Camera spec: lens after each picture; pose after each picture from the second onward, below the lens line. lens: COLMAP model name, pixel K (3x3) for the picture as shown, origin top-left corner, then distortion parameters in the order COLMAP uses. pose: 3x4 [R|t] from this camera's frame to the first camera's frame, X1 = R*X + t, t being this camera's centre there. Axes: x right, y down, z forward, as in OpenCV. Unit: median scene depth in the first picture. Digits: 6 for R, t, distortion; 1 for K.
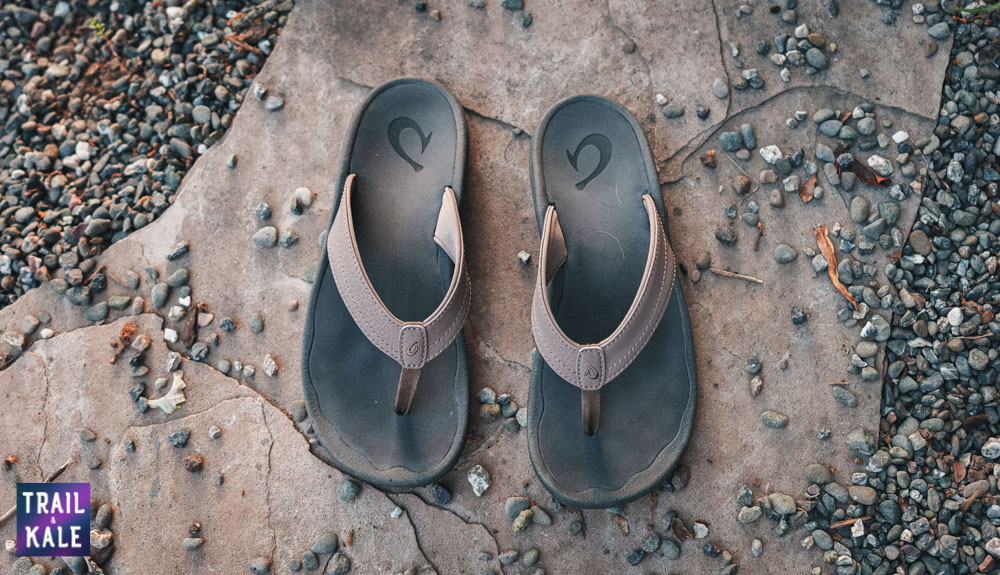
lens RADIAL K [[1027.9, 0, 500.0], [0, 1027.9, 287.5], [0, 0, 1]] dist [0.013132, 0.004945]
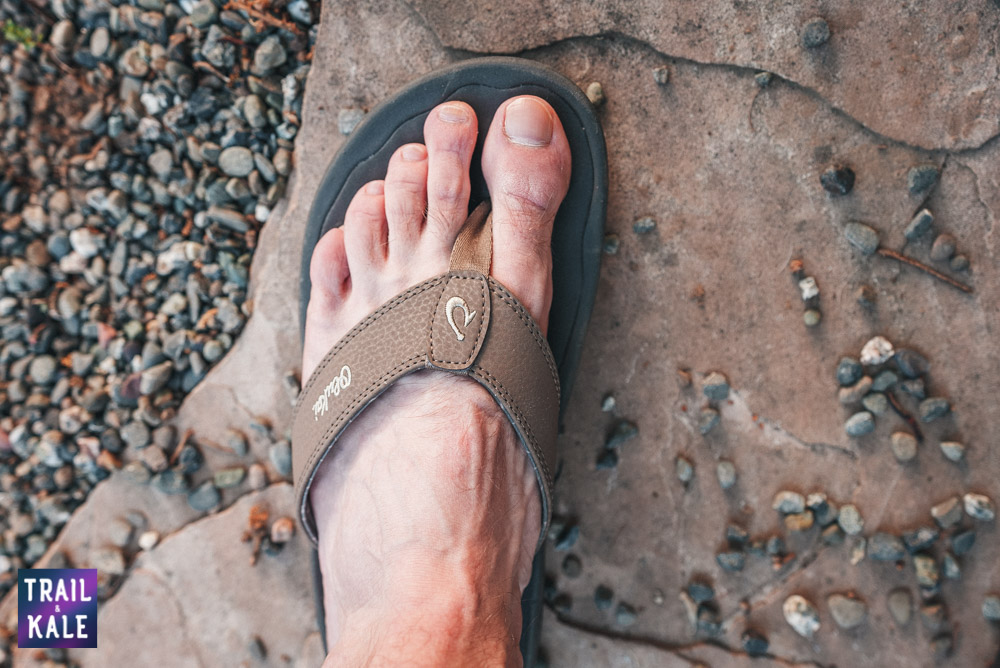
lens RADIAL K [[930.4, 0, 500.0], [0, 930.4, 334.0], [0, 0, 1]] dist [0.012487, 0.001882]
pose [[0.973294, -0.217609, -0.073104, -0.121892], [0.228310, 0.884409, 0.407056, -0.269507], [-0.023926, -0.412876, 0.910473, 0.446816]]
